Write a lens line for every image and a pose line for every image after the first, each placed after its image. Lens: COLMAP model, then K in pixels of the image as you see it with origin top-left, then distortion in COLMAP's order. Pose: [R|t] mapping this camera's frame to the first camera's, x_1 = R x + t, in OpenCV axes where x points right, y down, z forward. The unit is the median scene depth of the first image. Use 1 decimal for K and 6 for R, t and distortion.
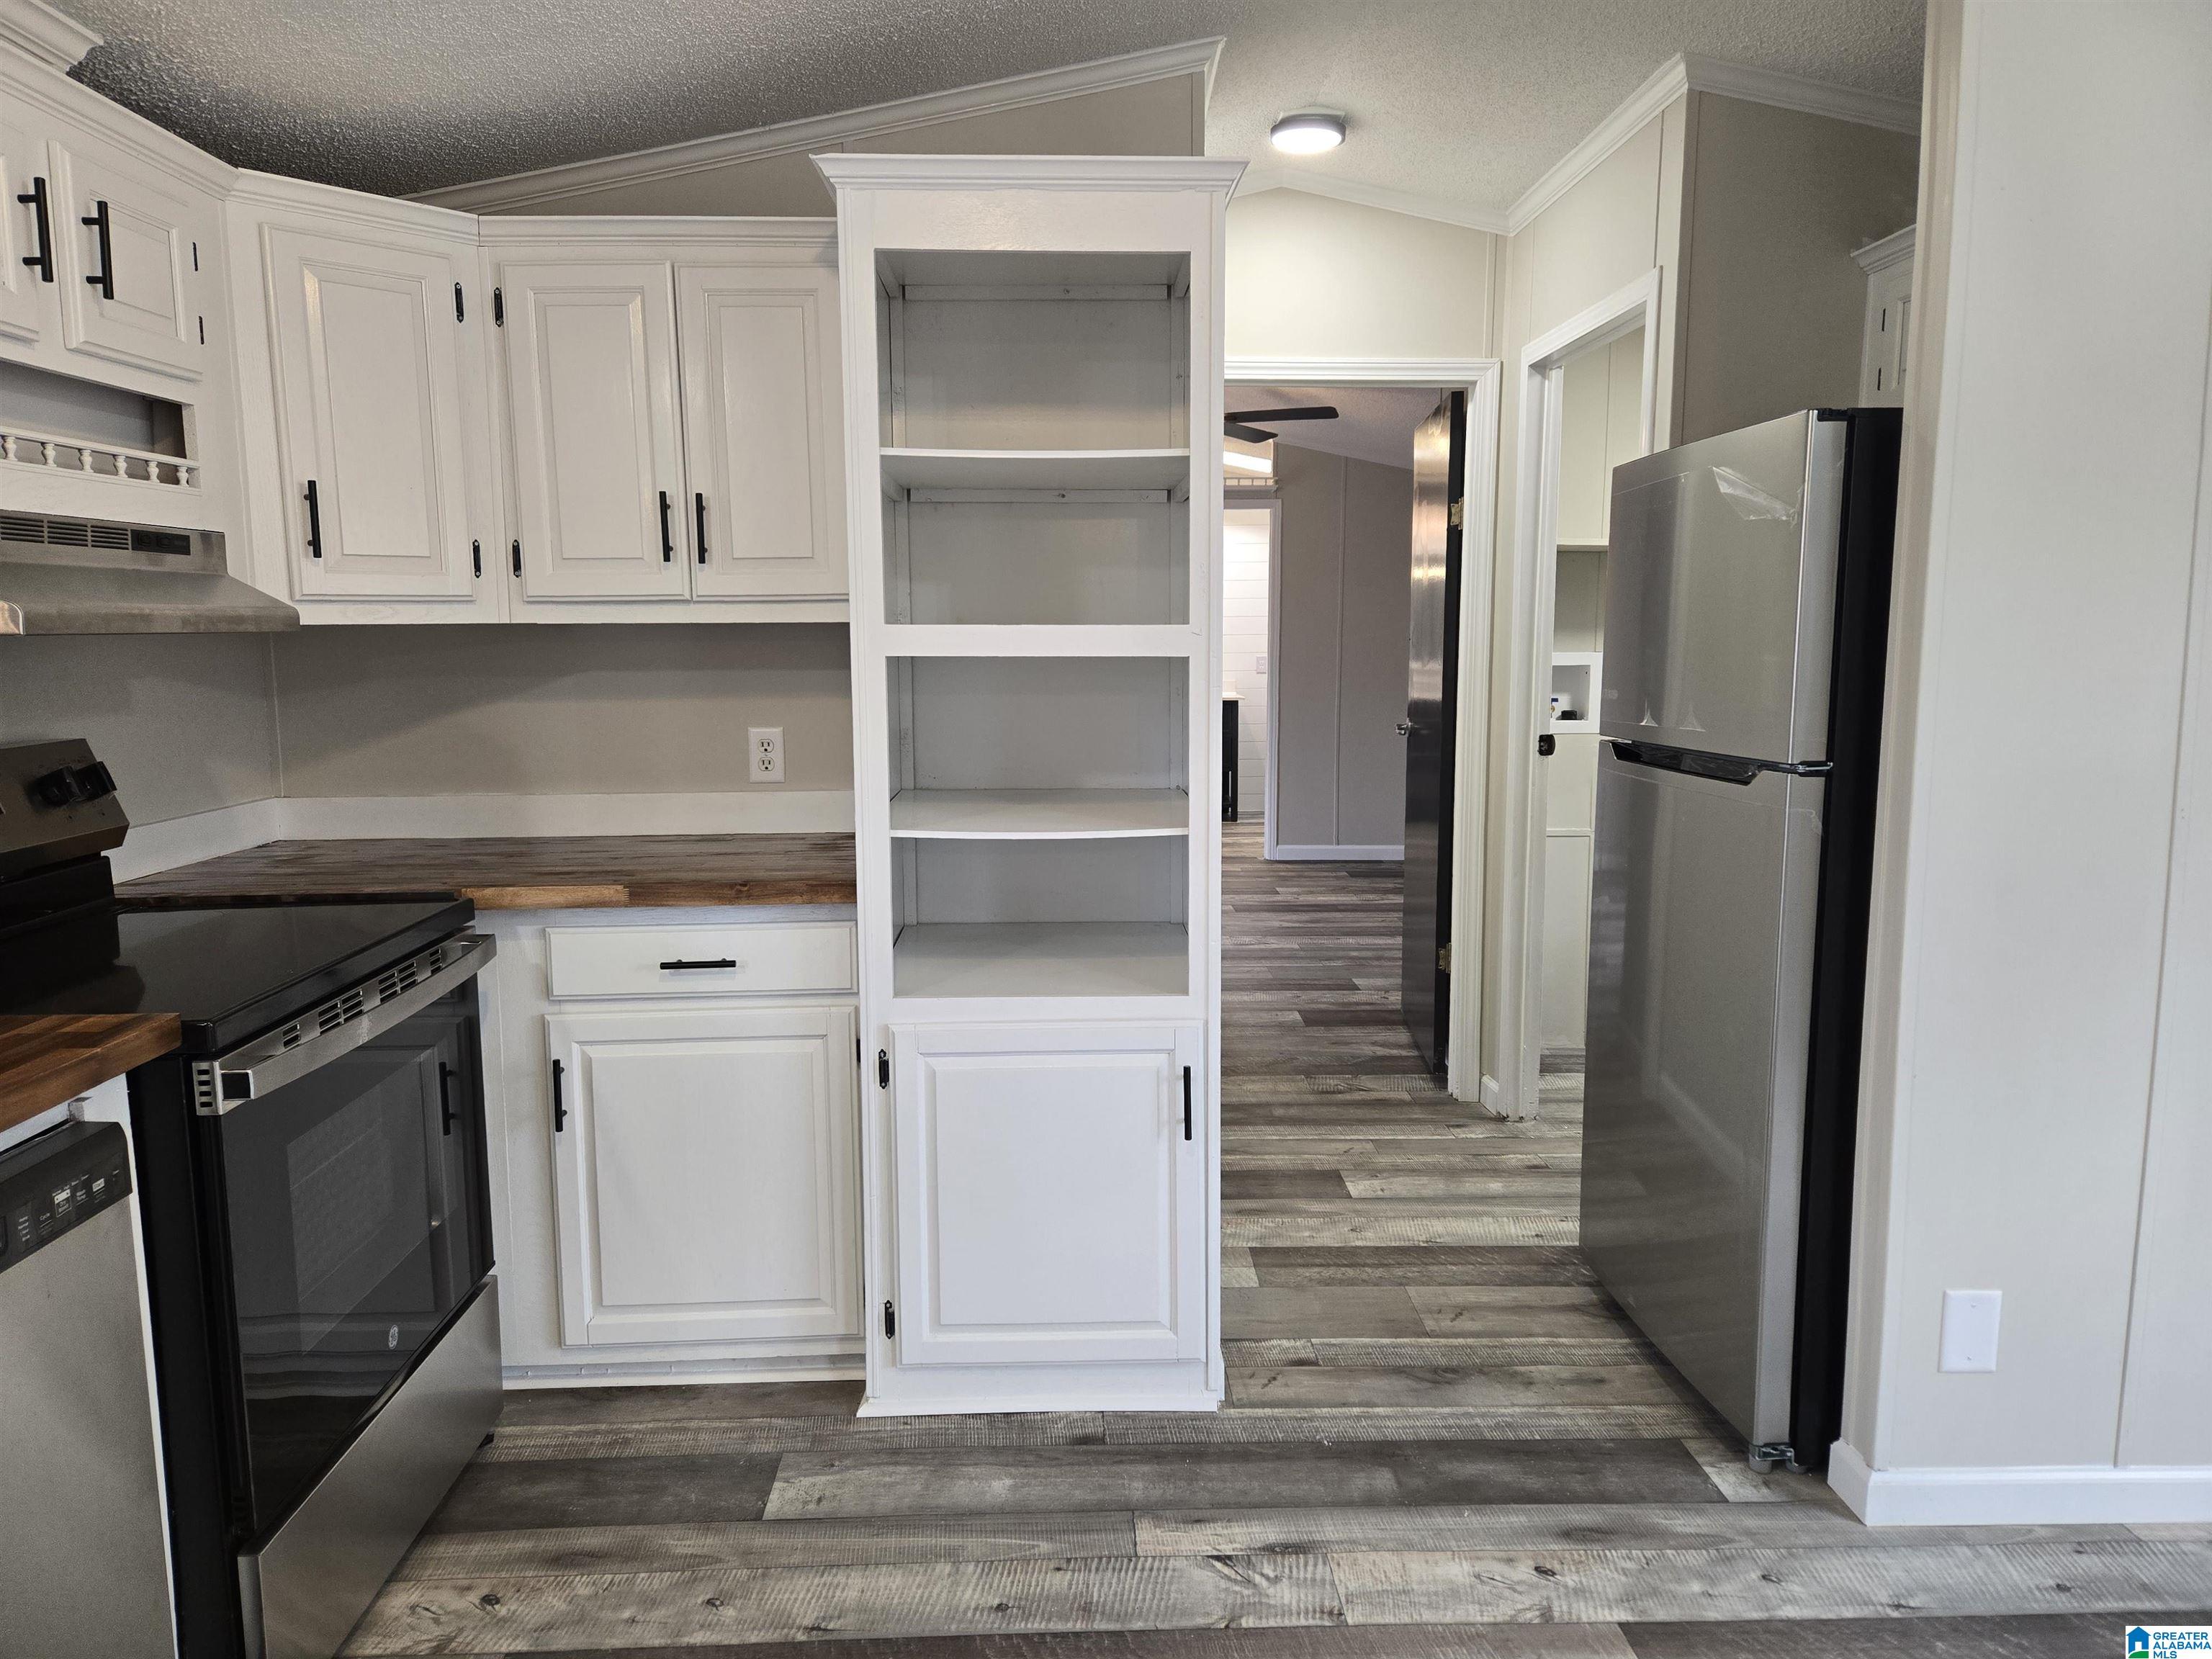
lens RADIAL K [[1474.7, 0, 1090.9], [0, 1474.7, 806.4], [0, 0, 1]] dist [0.086726, -0.072278]
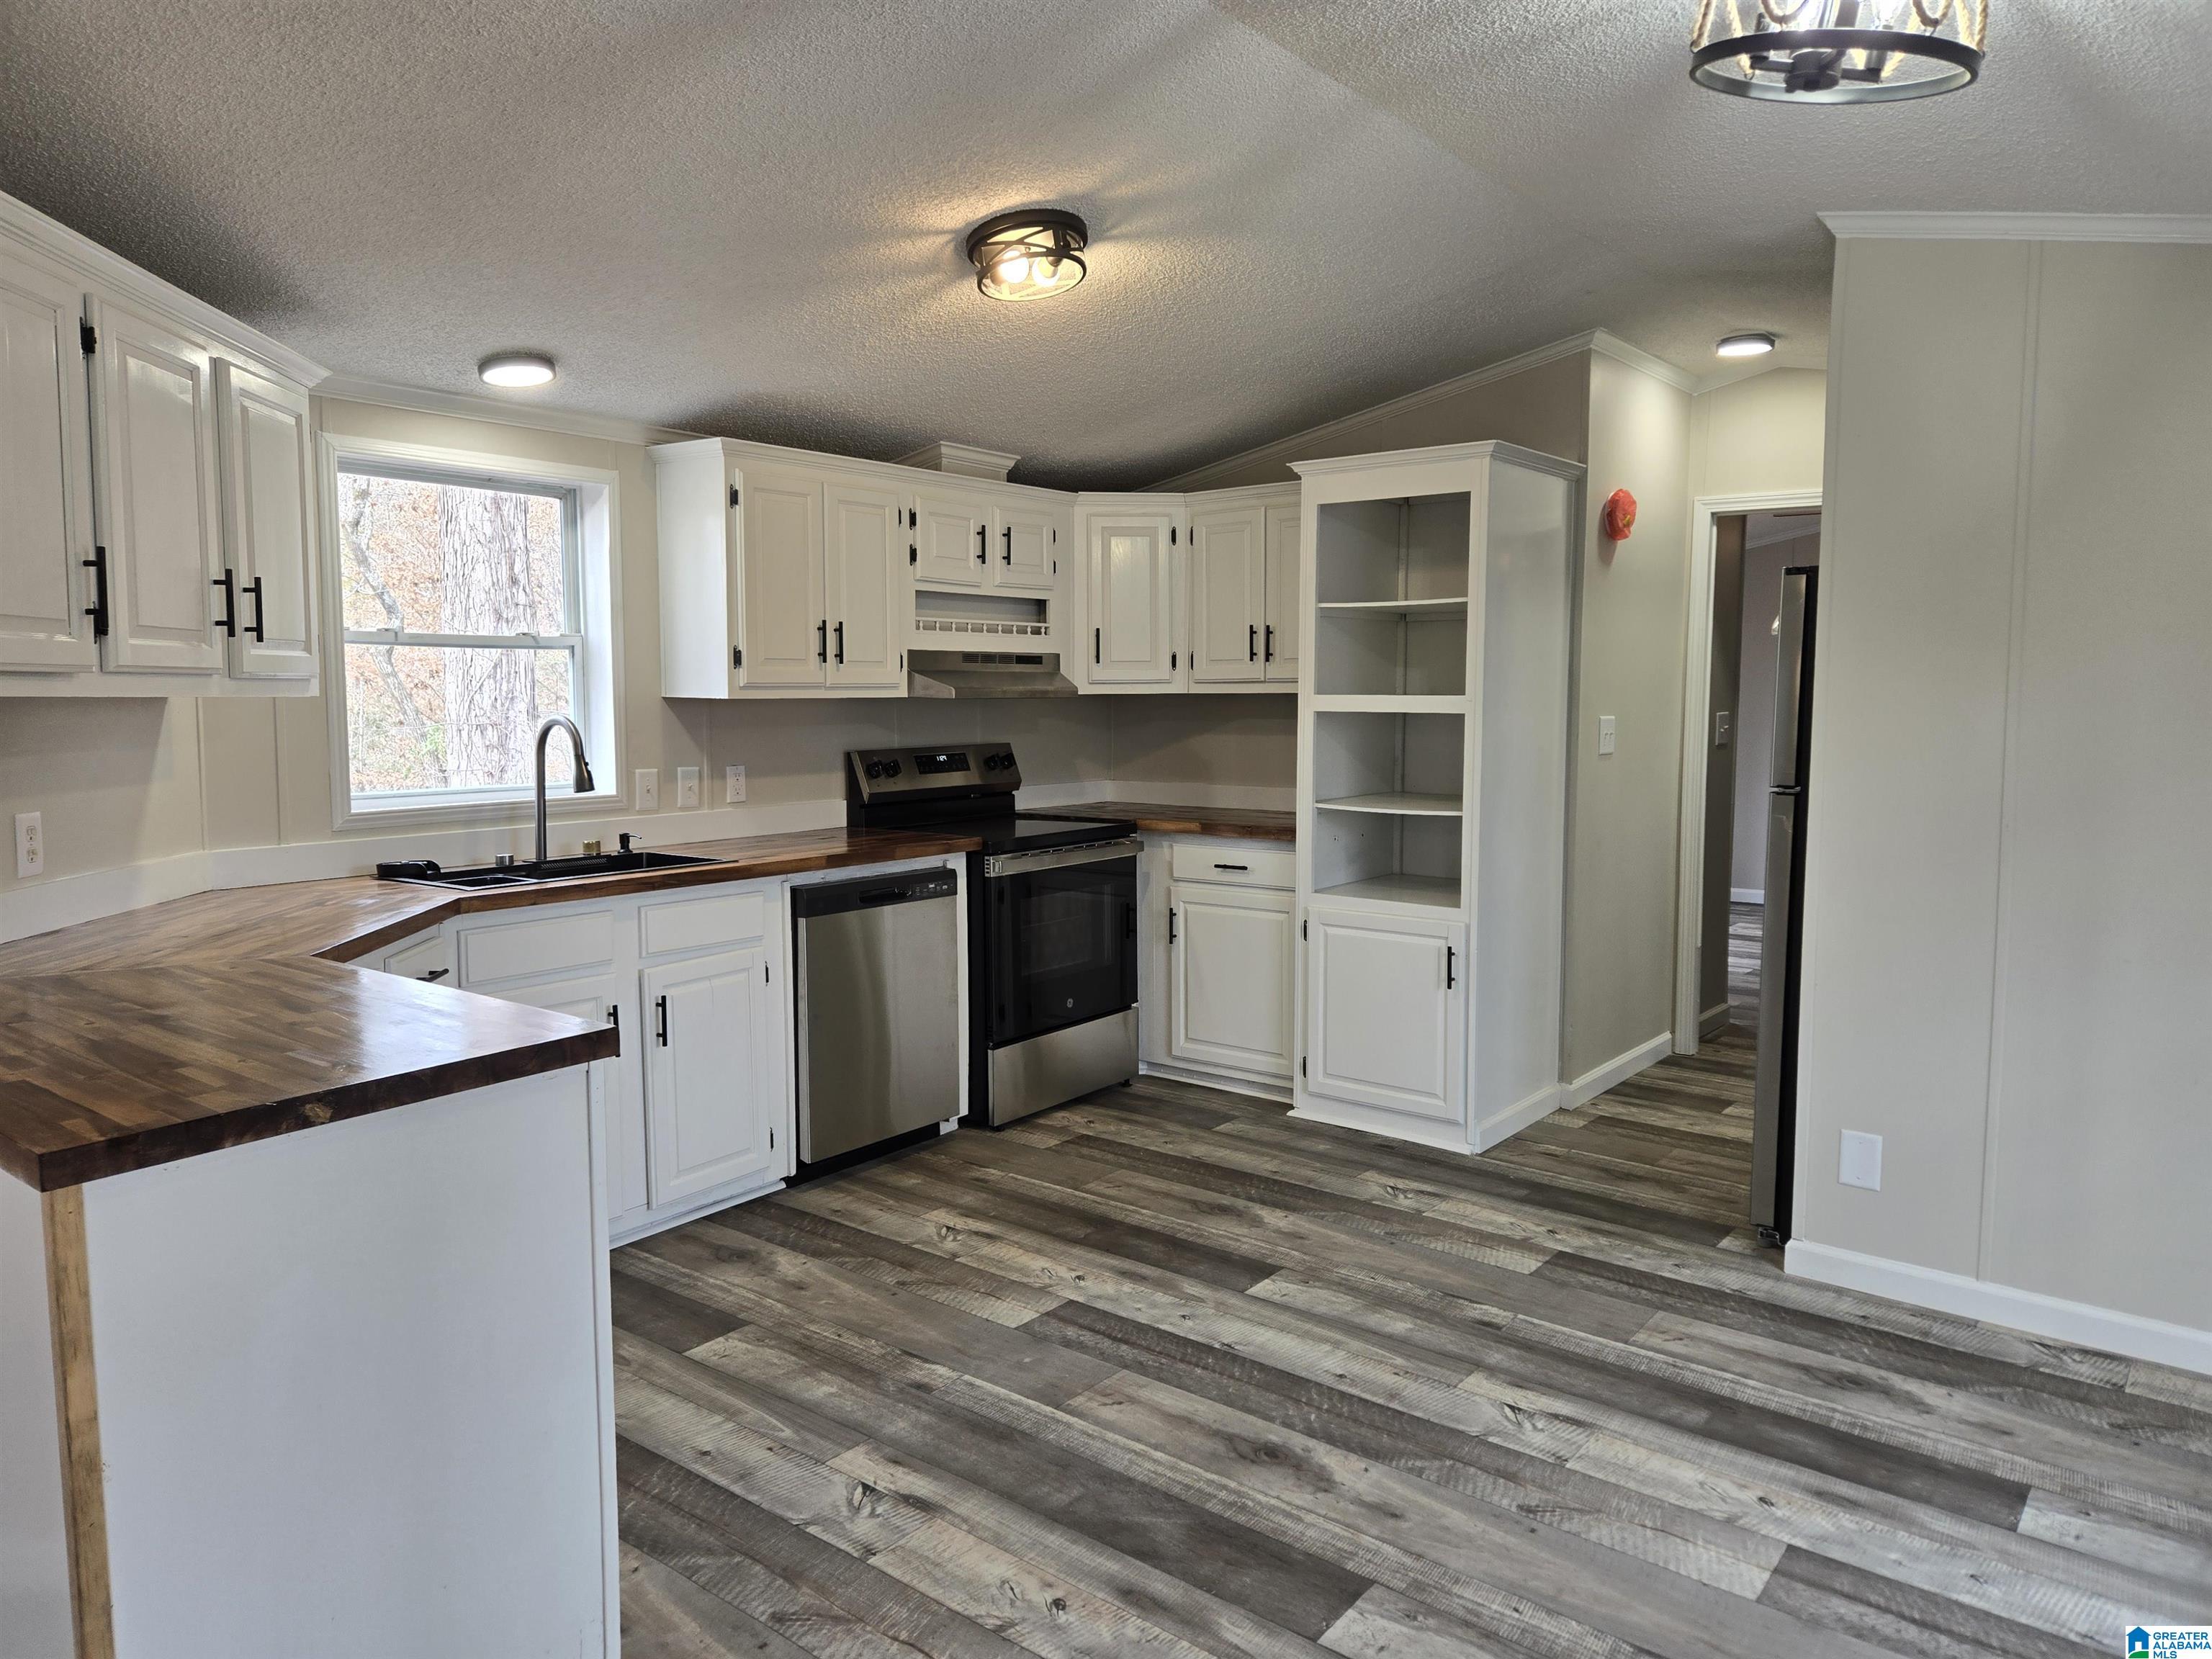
lens RADIAL K [[1477.7, 0, 1084.5], [0, 1477.7, 811.6], [0, 0, 1]] dist [0.084085, -0.068387]
pose [[0.762412, 0.058934, -0.644402, 0.871555], [-0.081335, 0.996674, -0.005078, 0.061105], [0.641960, 0.056284, 0.764670, -0.641950]]
